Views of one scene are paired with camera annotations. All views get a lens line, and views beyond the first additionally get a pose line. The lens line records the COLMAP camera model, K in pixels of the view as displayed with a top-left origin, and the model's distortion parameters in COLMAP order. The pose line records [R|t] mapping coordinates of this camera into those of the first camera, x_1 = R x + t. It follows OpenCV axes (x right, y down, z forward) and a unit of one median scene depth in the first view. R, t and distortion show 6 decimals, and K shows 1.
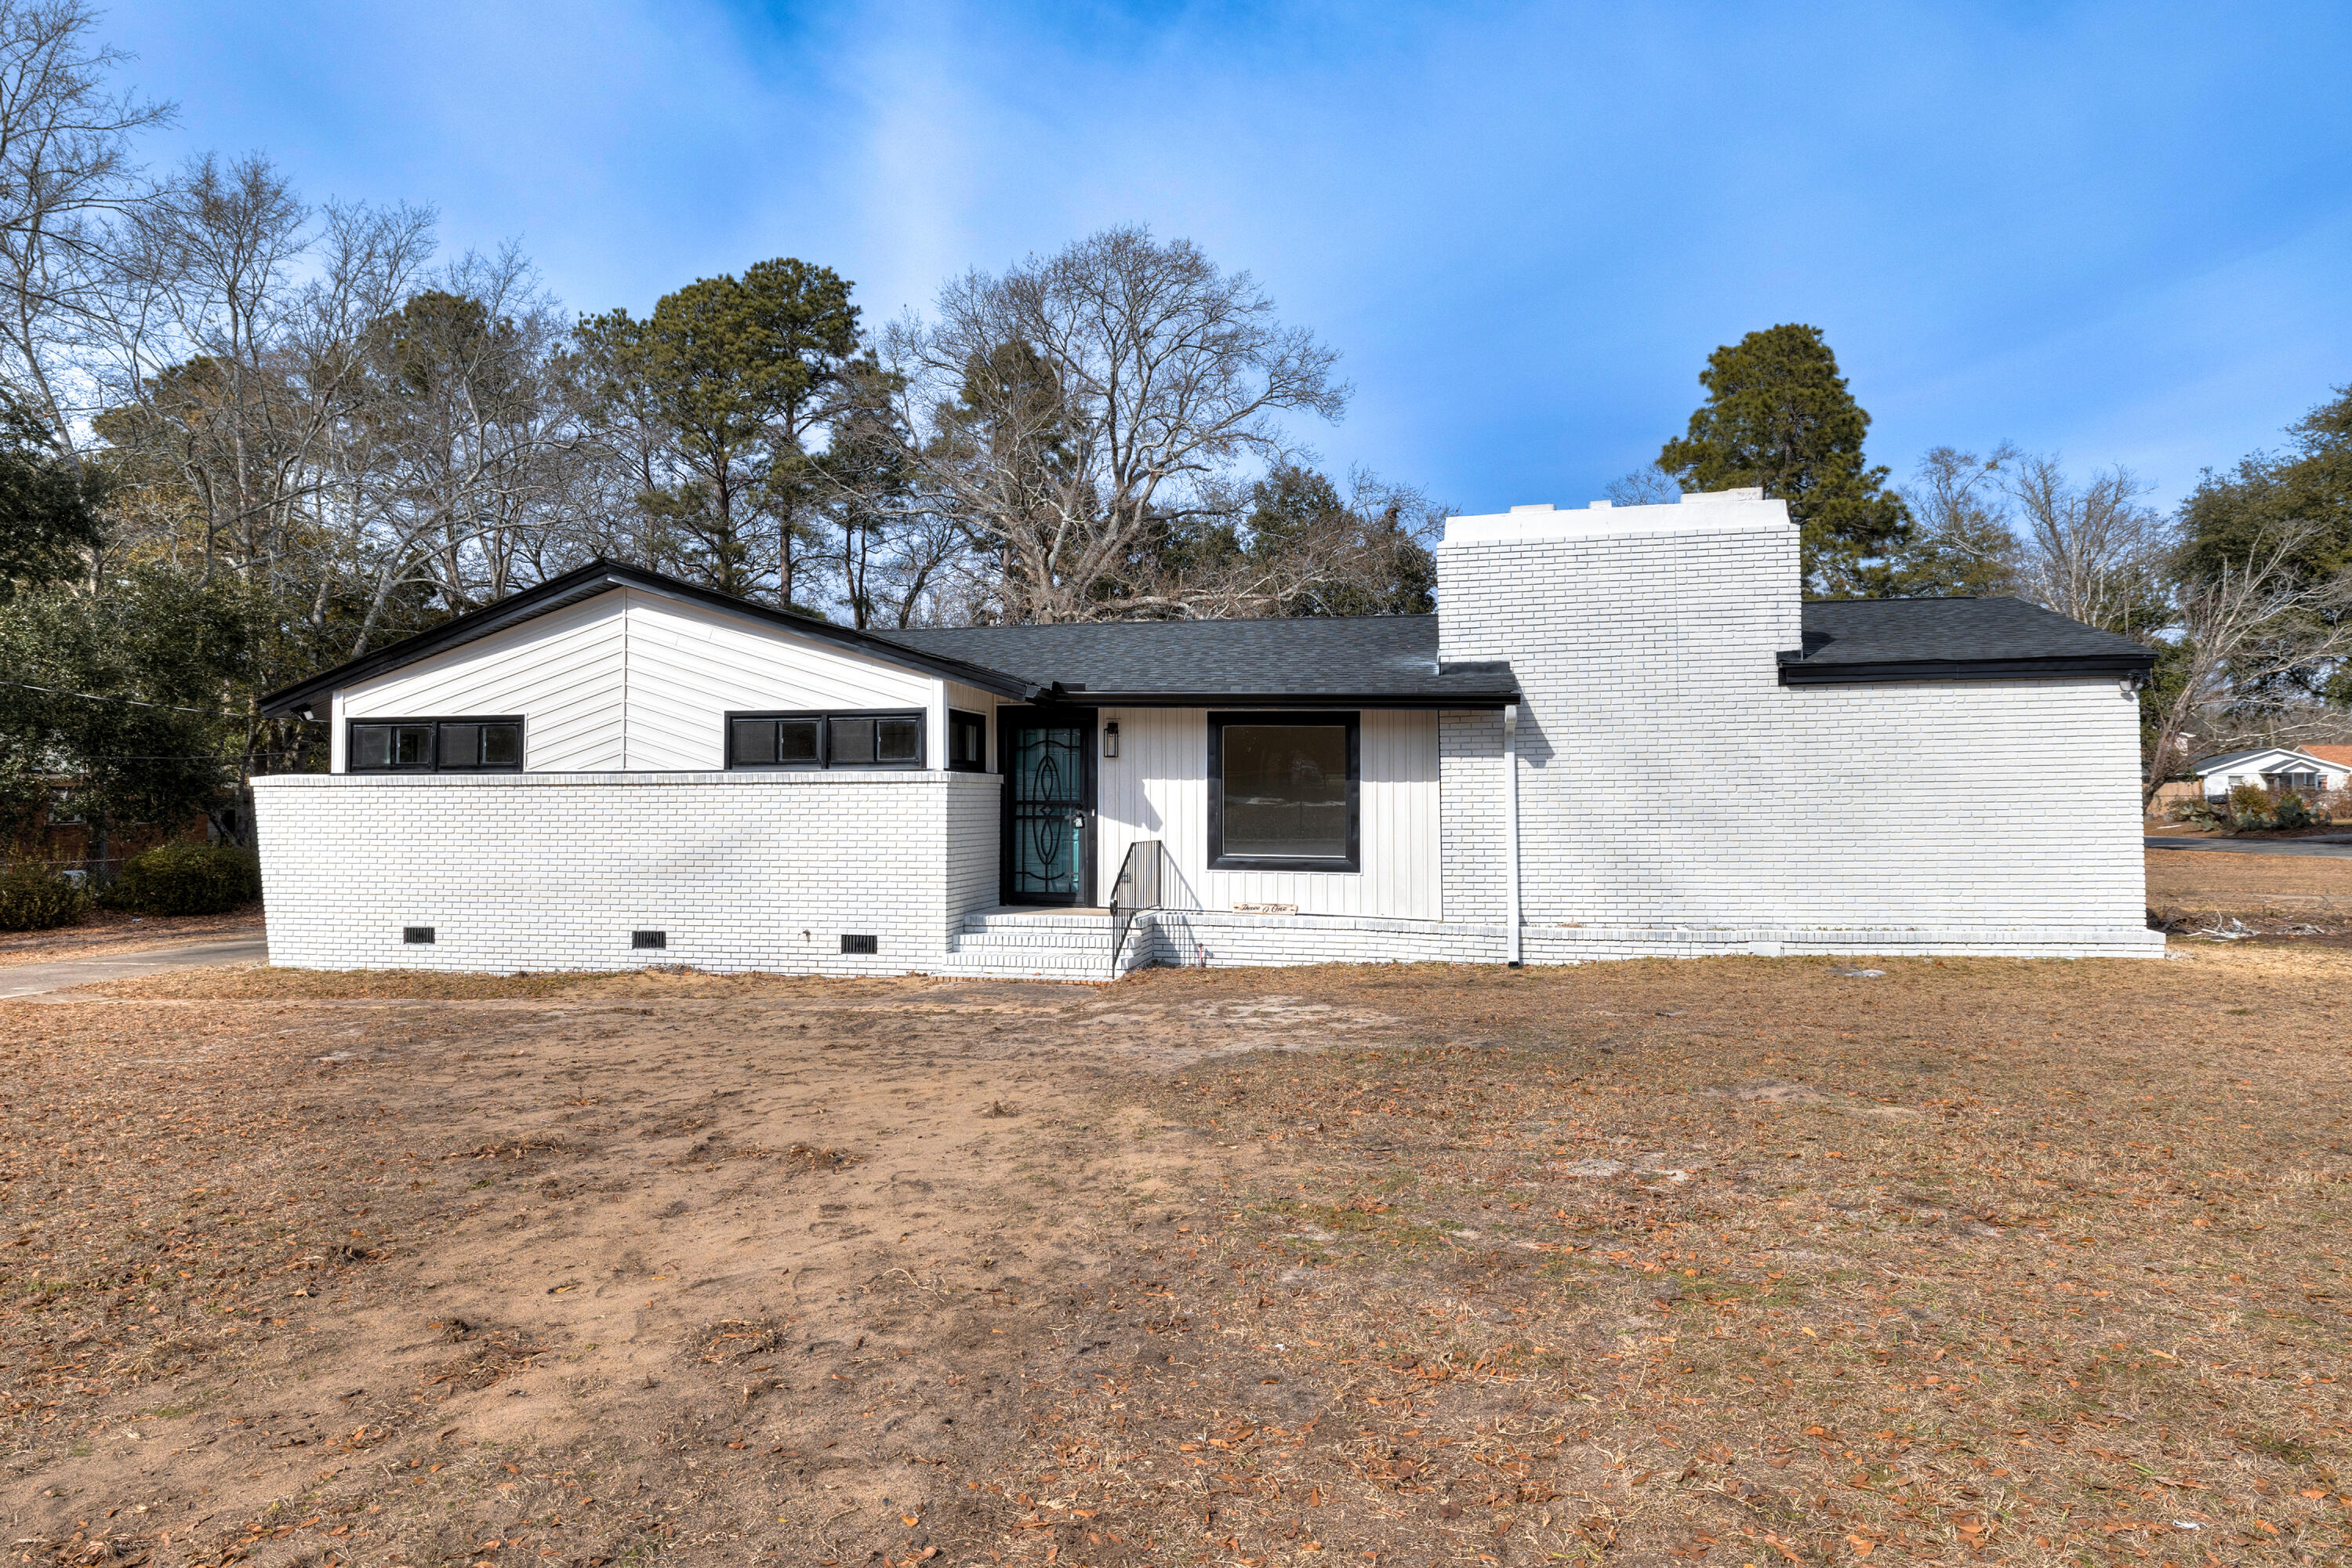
lens RADIAL K [[1421.7, 0, 1176.0], [0, 1421.7, 784.0], [0, 0, 1]] dist [0.003799, -0.001478]
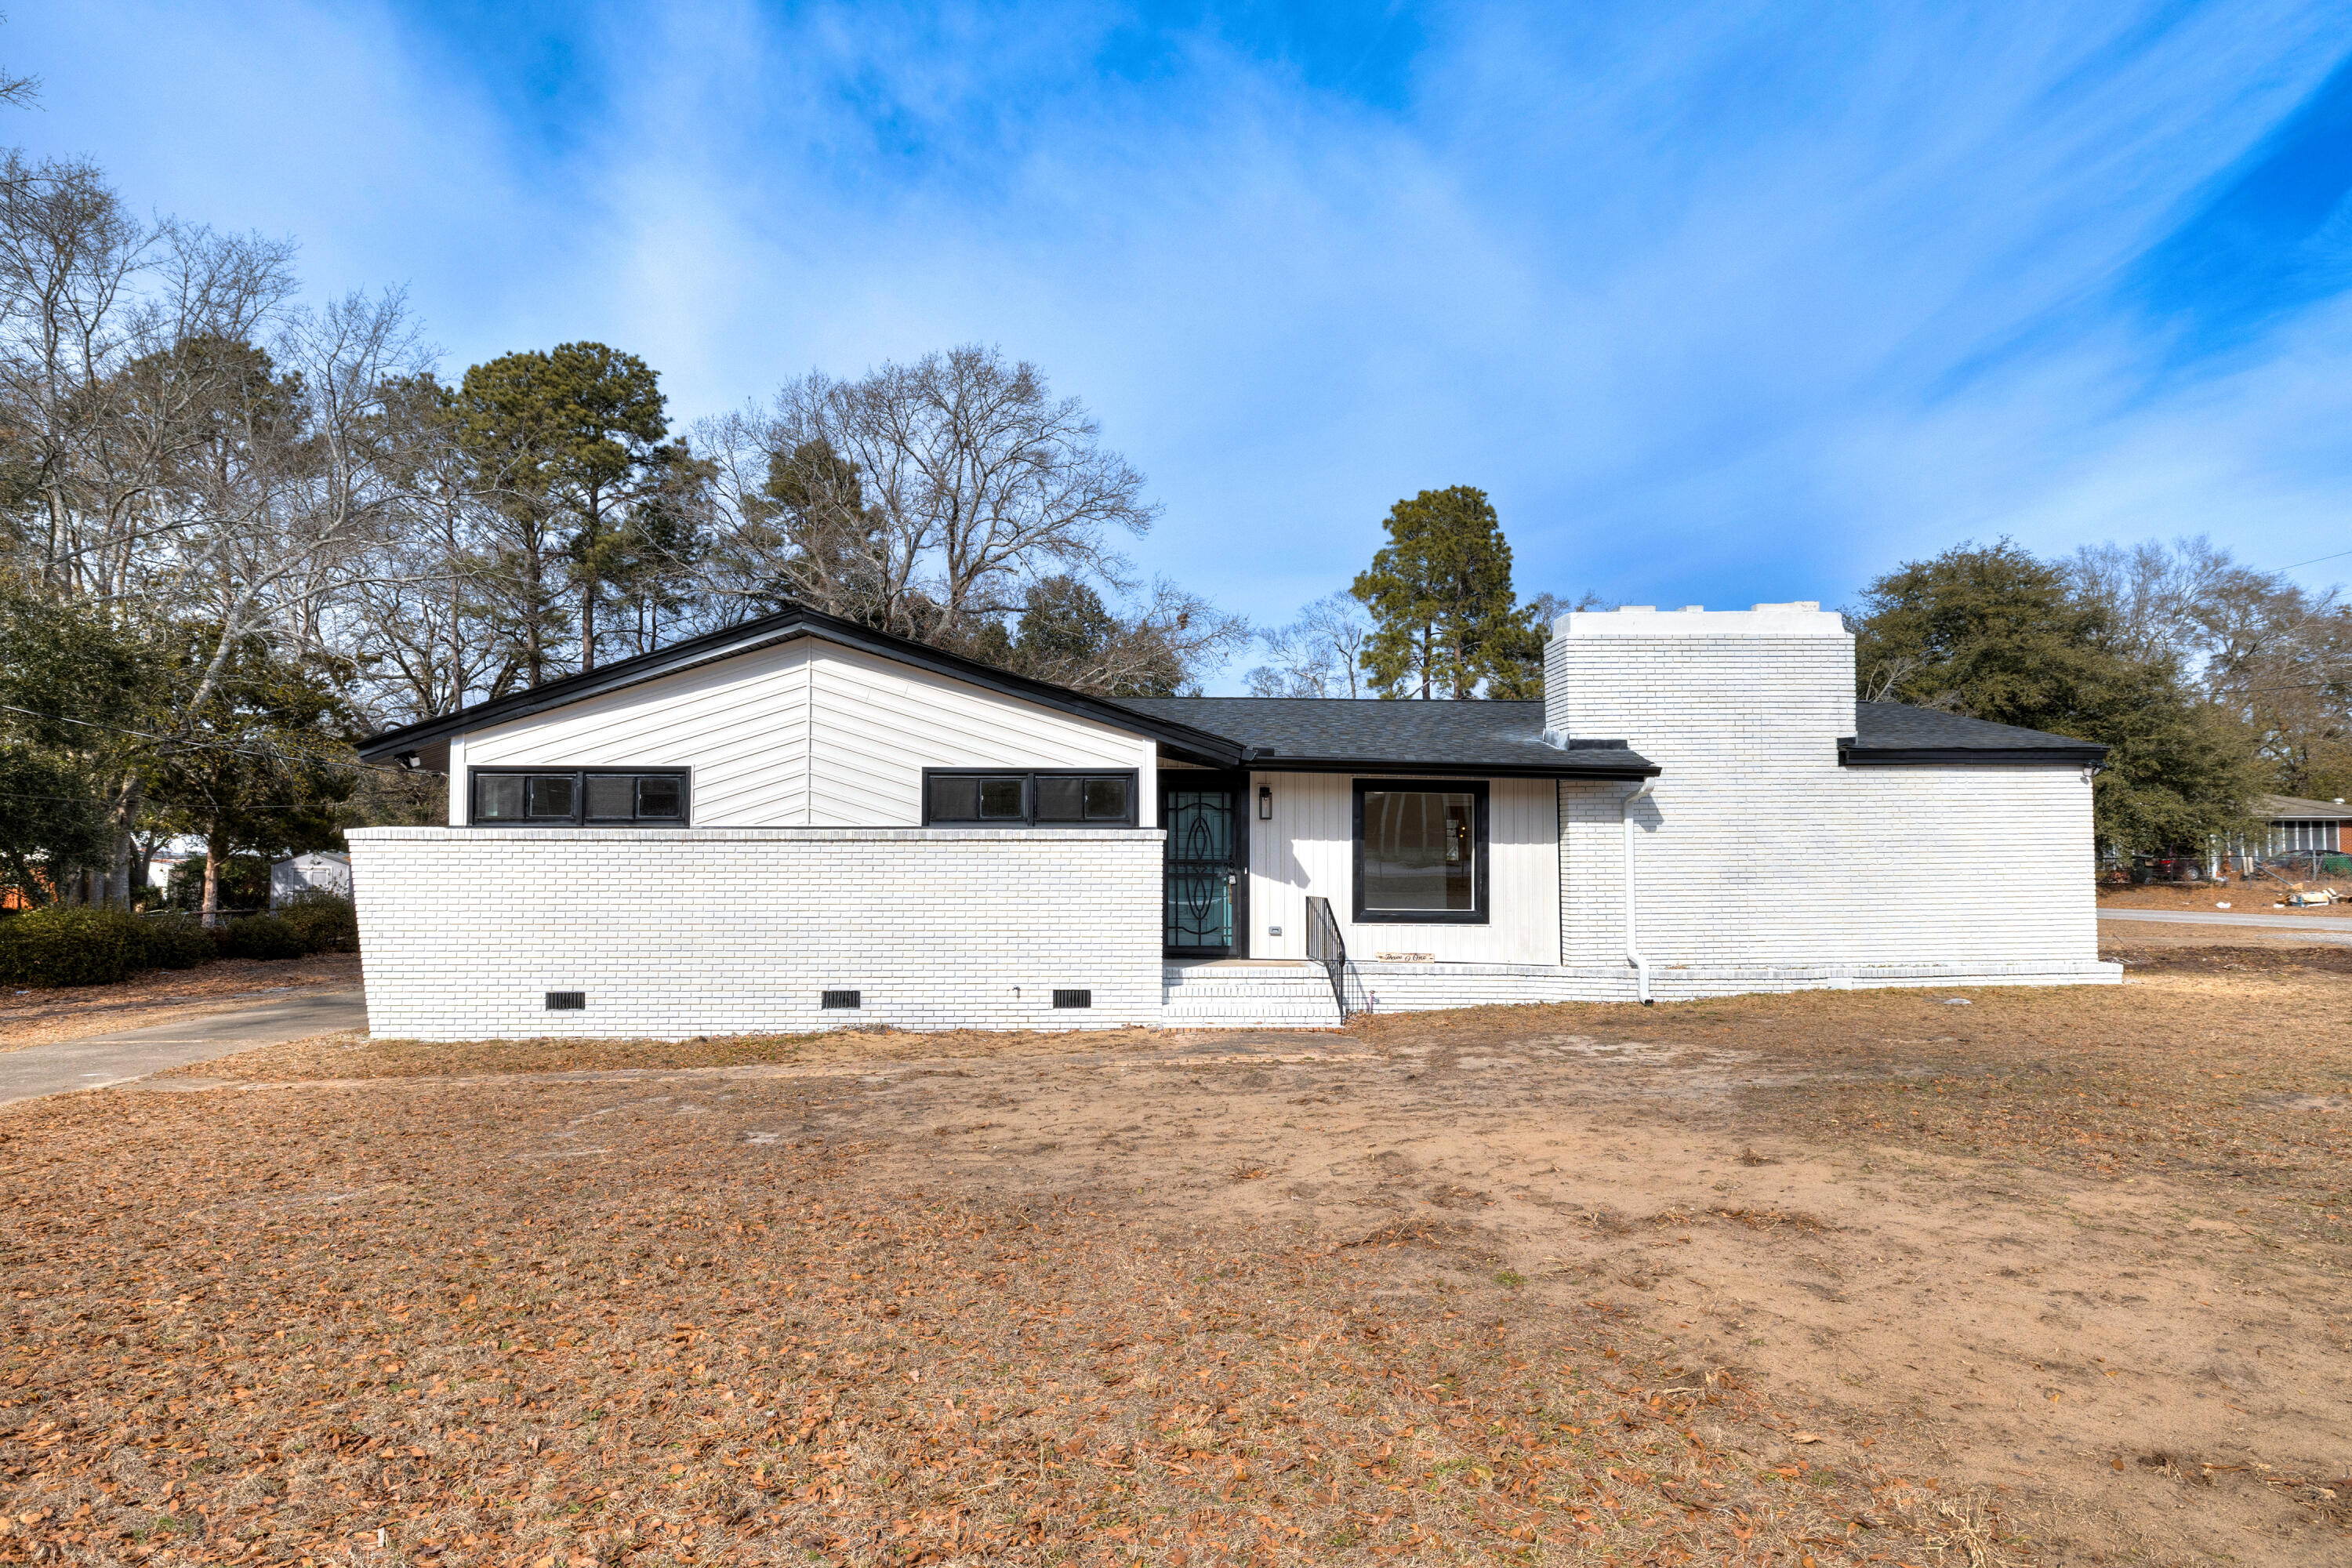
lens RADIAL K [[1213.7, 0, 1171.4], [0, 1213.7, 861.6], [0, 0, 1]] dist [-0.003398, 0.001115]
pose [[0.966852, 0.003855, 0.255310, -0.350182], [-0.005520, 0.999968, 0.005805, 0.008395], [-0.255279, -0.007022, 0.966842, 0.132034]]
